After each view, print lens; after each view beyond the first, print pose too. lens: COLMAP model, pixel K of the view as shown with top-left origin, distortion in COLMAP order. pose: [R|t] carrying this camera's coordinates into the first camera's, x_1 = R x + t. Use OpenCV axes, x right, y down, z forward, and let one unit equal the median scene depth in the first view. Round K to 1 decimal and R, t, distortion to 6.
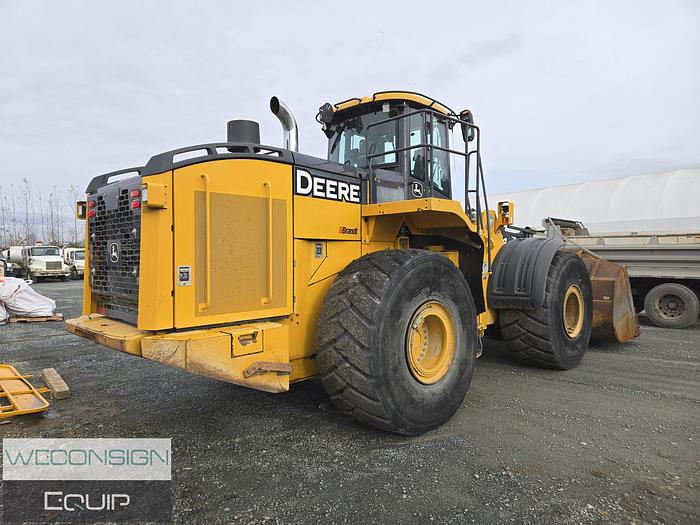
lens RADIAL K [[468.5, 0, 346.2], [0, 468.5, 258.0], [0, 0, 1]] dist [0.076412, -0.068620]
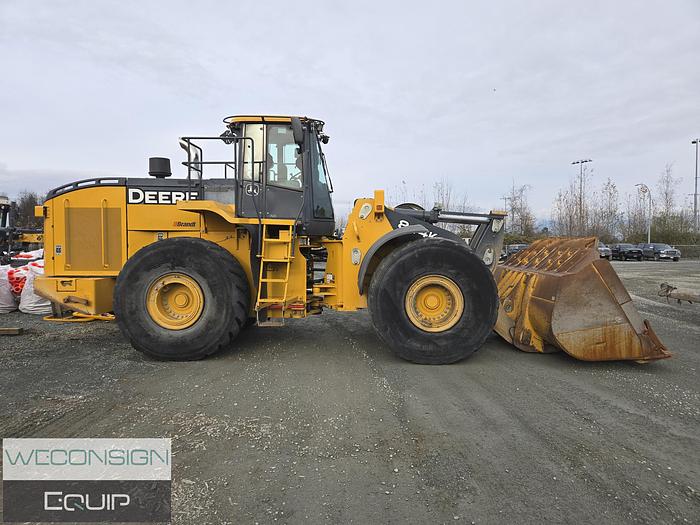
lens RADIAL K [[468.5, 0, 346.2], [0, 468.5, 258.0], [0, 0, 1]] dist [0.076412, -0.068620]
pose [[0.688483, 0.031443, -0.724570, 1.540269], [-0.011369, 0.999405, 0.032567, -0.006917], [0.725163, -0.014184, 0.688431, 0.374651]]
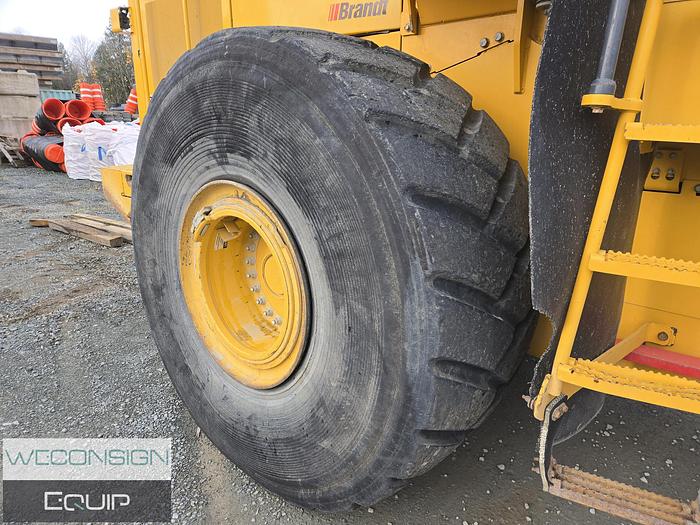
lens RADIAL K [[468.5, 0, 346.2], [0, 468.5, 258.0], [0, 0, 1]] dist [0.076412, -0.068620]
pose [[0.057048, 0.276973, -0.959183, 0.539578], [-0.014779, 0.960876, 0.276583, 0.046371], [0.998262, -0.001603, 0.058909, 1.038277]]
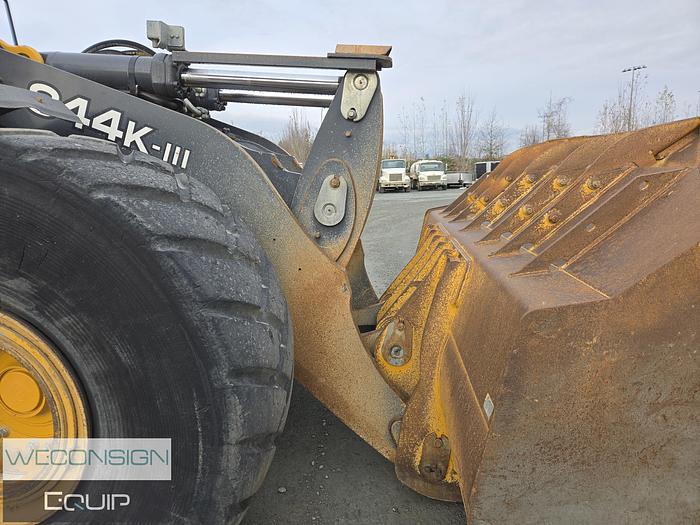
lens RADIAL K [[468.5, 0, 346.2], [0, 468.5, 258.0], [0, 0, 1]] dist [0.076412, -0.068620]
pose [[0.640767, 0.133308, -0.756073, 1.114422], [0.009825, 0.983305, 0.181699, 0.004933], [0.767672, -0.123856, 0.628760, 1.512439]]
